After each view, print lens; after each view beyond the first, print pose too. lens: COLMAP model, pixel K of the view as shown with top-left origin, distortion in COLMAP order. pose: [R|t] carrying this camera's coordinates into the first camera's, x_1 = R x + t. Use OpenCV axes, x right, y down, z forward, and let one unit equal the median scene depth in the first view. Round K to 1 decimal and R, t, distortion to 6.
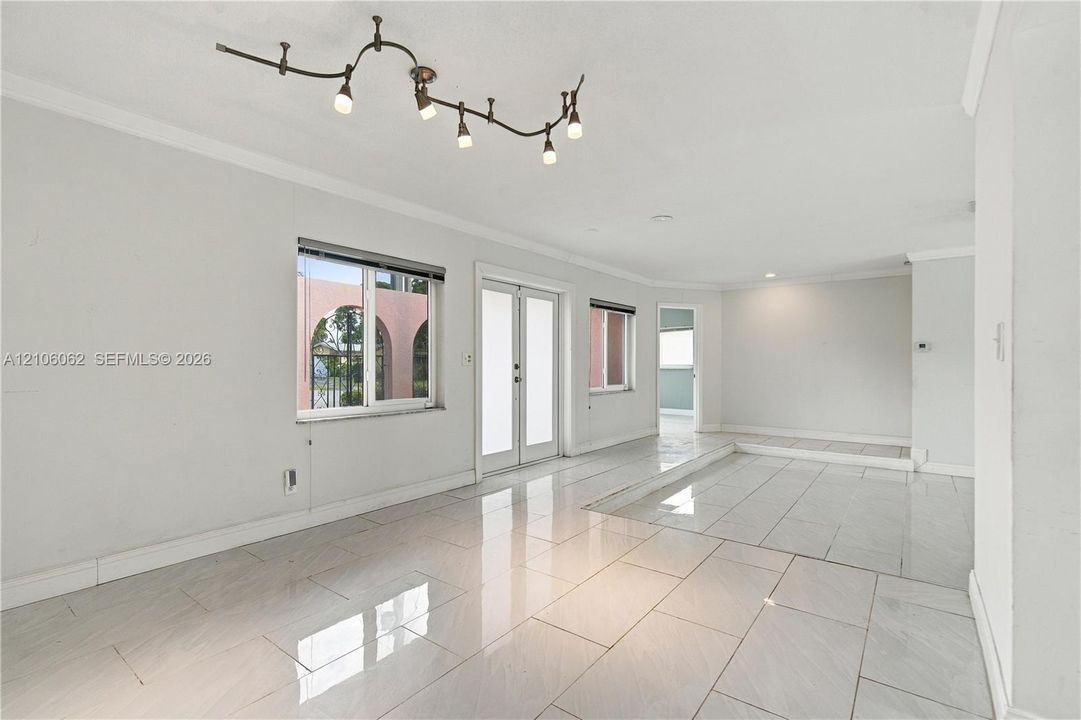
lens RADIAL K [[493.1, 0, 536.1], [0, 493.1, 362.9], [0, 0, 1]] dist [0.000003, 0.000374]
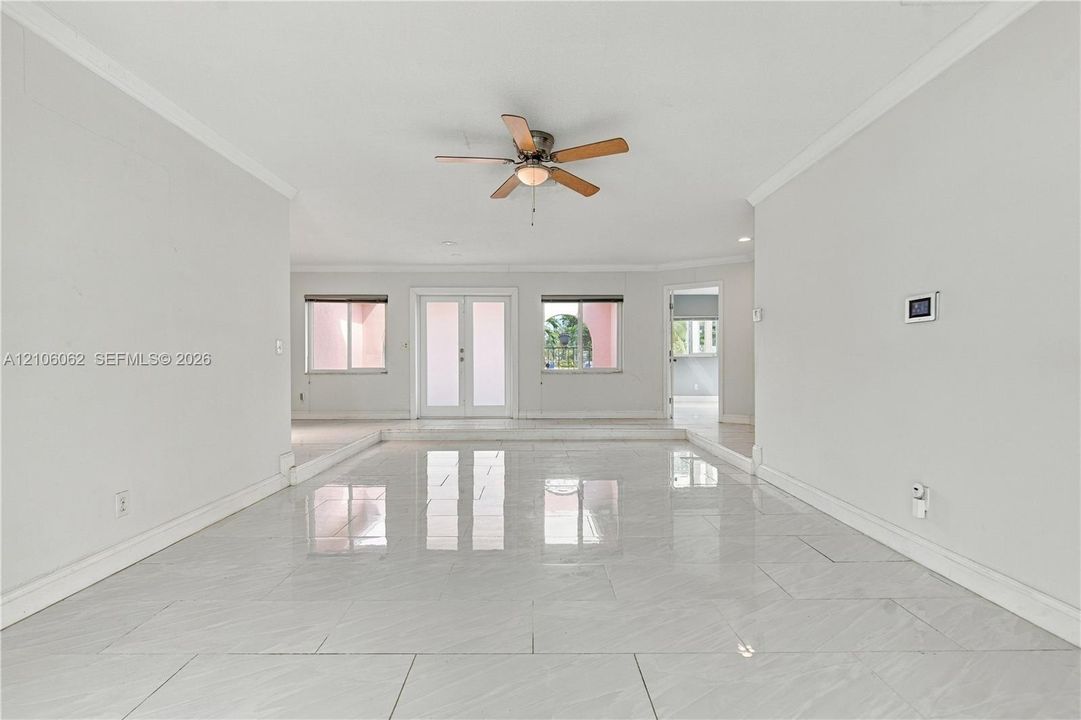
lens RADIAL K [[493.1, 0, 536.1], [0, 493.1, 362.9], [0, 0, 1]] dist [0.000003, 0.000374]
pose [[0.618633, -0.001809, -0.785678, 1.268333], [0.003632, 0.999993, 0.000558, 0.044630], [0.785672, -0.003199, 0.618635, 0.256011]]
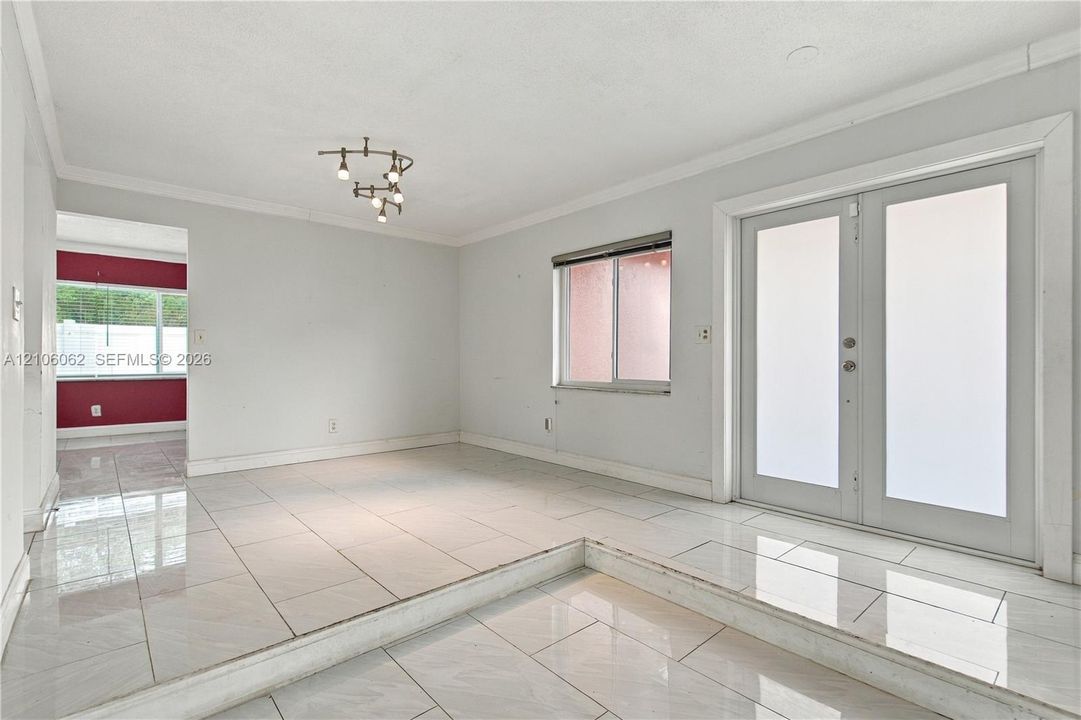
lens RADIAL K [[493.1, 0, 536.1], [0, 493.1, 362.9], [0, 0, 1]] dist [0.000003, 0.000374]
pose [[-0.180789, 0.003451, -0.983516, 0.573048], [-0.002557, 0.999989, 0.003979, 0.028881], [0.983519, 0.003235, -0.180778, 0.752693]]
